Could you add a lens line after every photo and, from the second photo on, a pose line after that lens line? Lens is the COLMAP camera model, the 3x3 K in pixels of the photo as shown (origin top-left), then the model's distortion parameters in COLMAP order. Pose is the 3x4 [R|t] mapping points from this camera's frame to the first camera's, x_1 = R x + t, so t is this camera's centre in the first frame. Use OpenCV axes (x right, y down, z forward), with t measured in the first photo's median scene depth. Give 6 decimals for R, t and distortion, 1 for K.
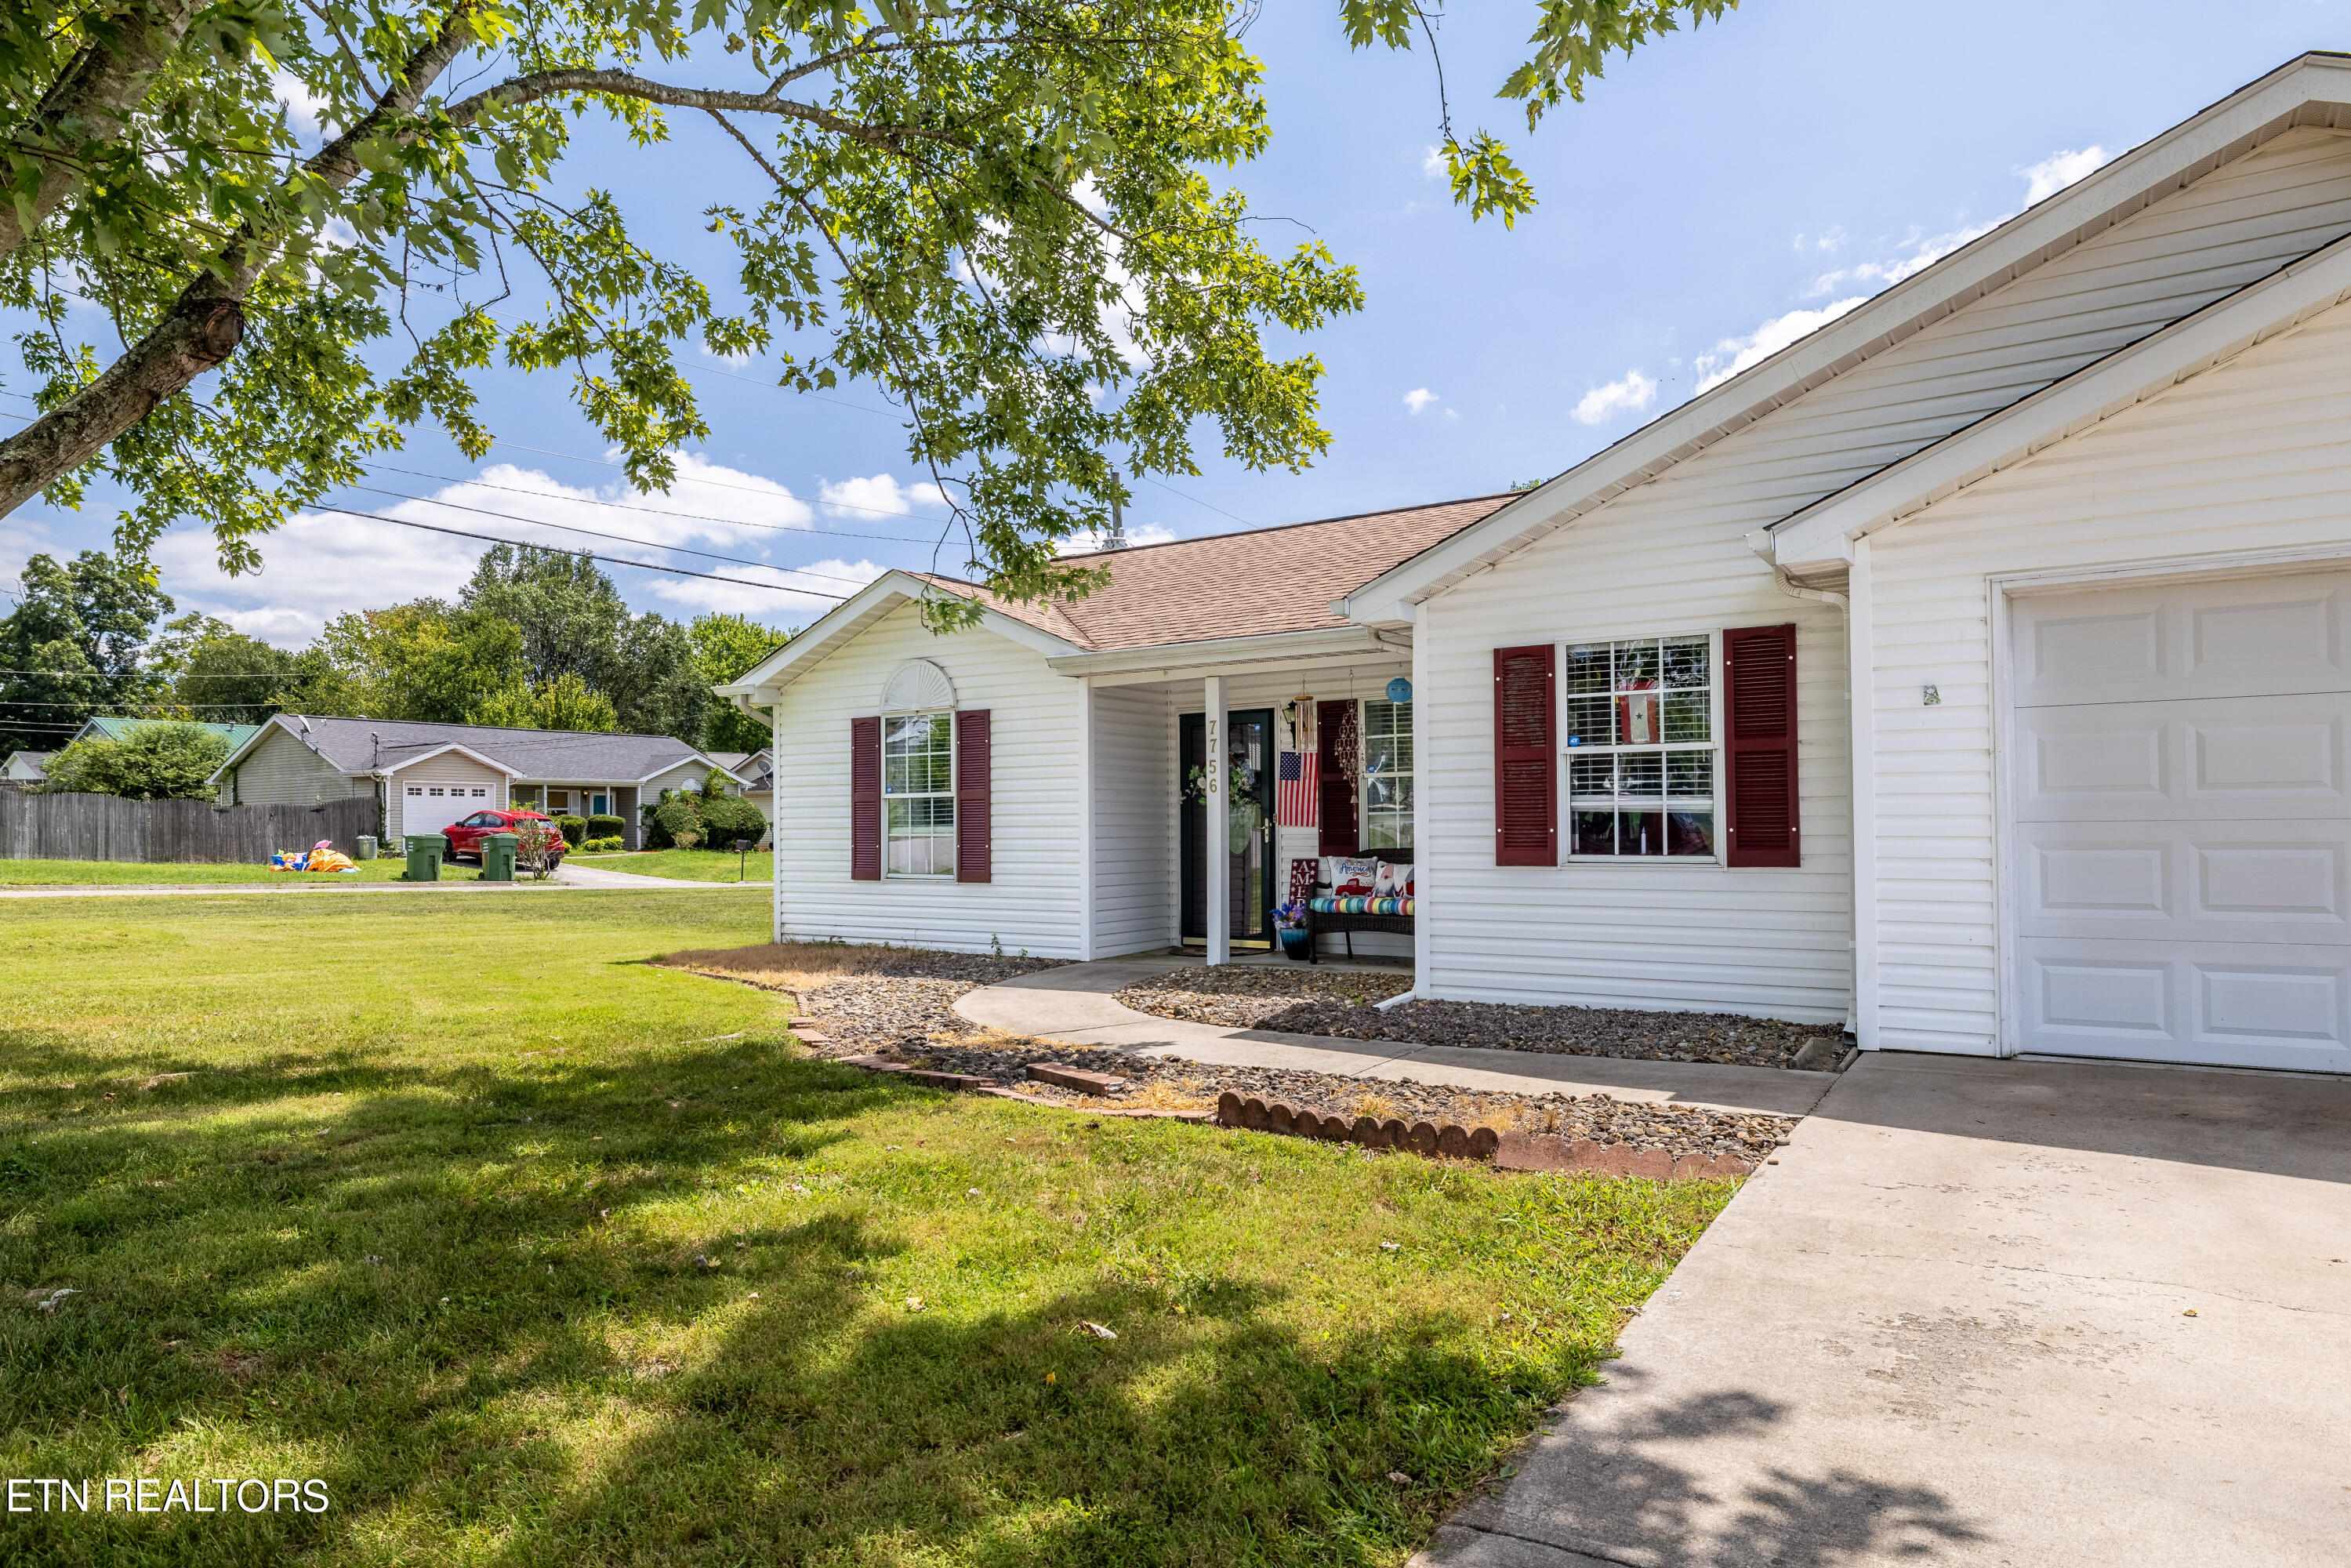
lens RADIAL K [[1441.9, 0, 1175.5], [0, 1441.9, 784.0], [0, 0, 1]] dist [0.006821, 0.002562]
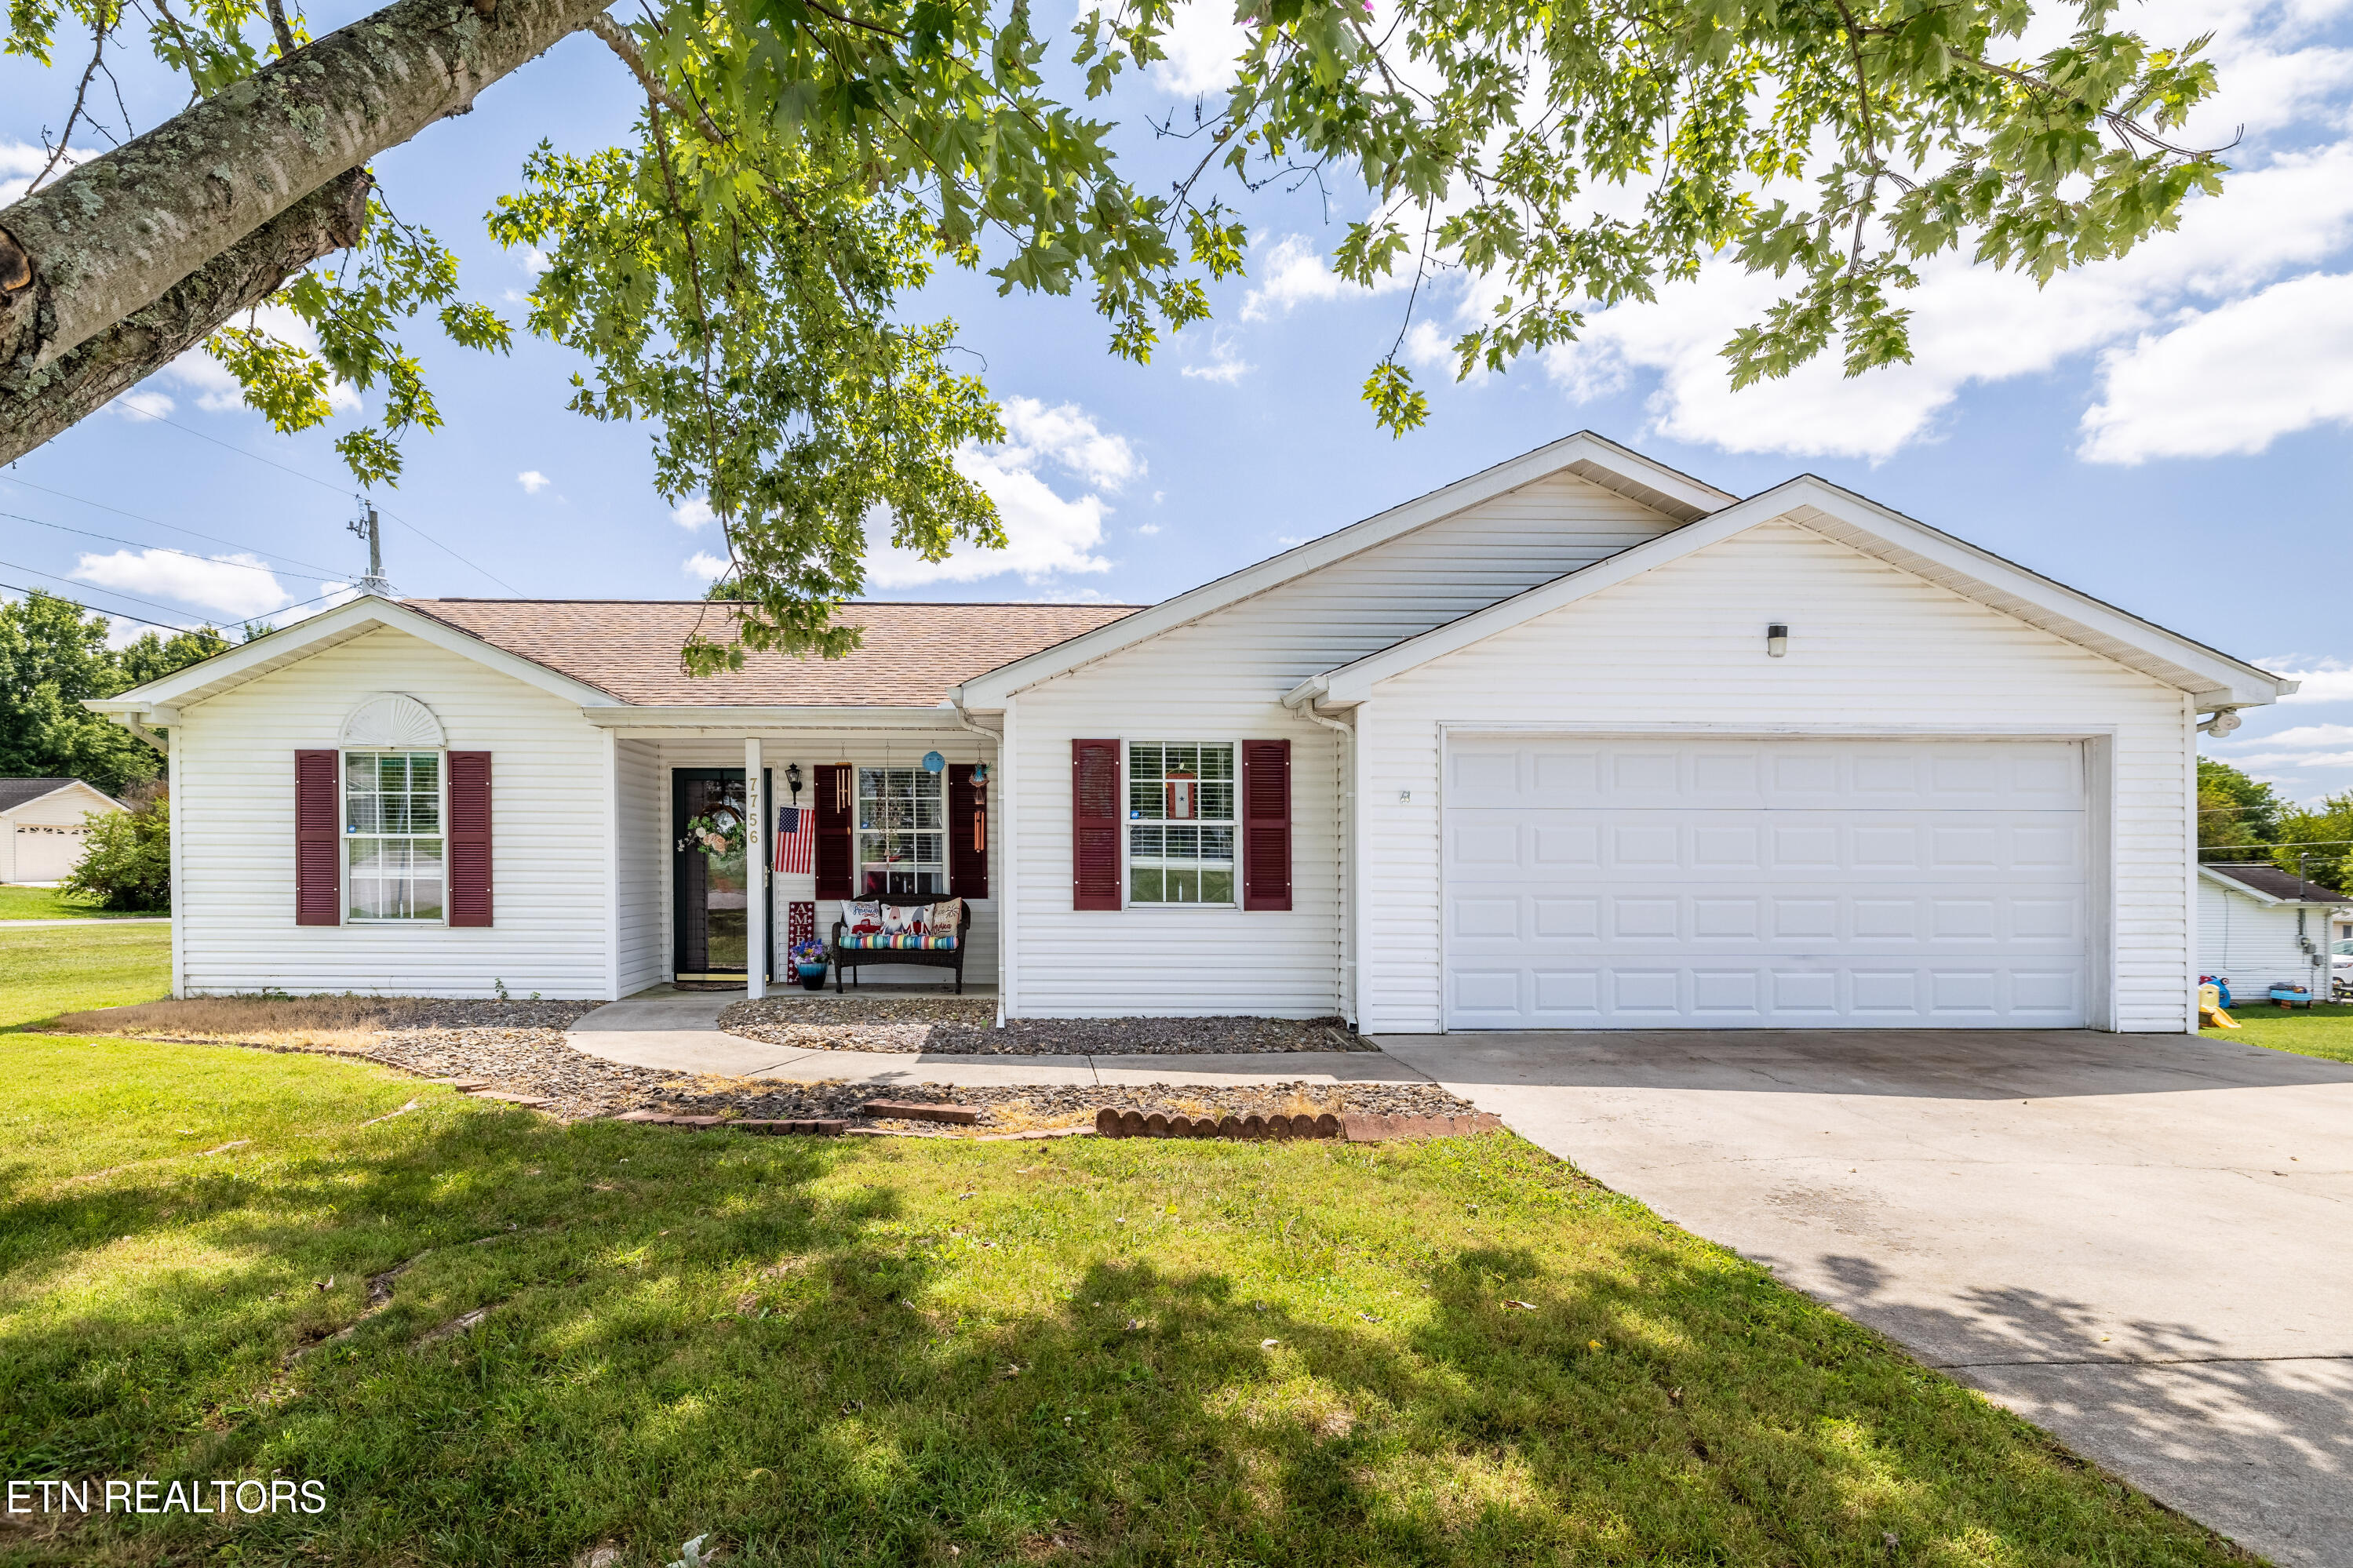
lens RADIAL K [[1147.3, 0, 1172.5], [0, 1147.3, 876.4], [0, 0, 1]] dist [-0.004472, -0.000047]
pose [[0.815871, 0.009957, 0.578148, -0.297724], [-0.031289, 0.999147, 0.026946, -0.003134], [-0.577386, -0.040074, 0.815487, 0.129812]]
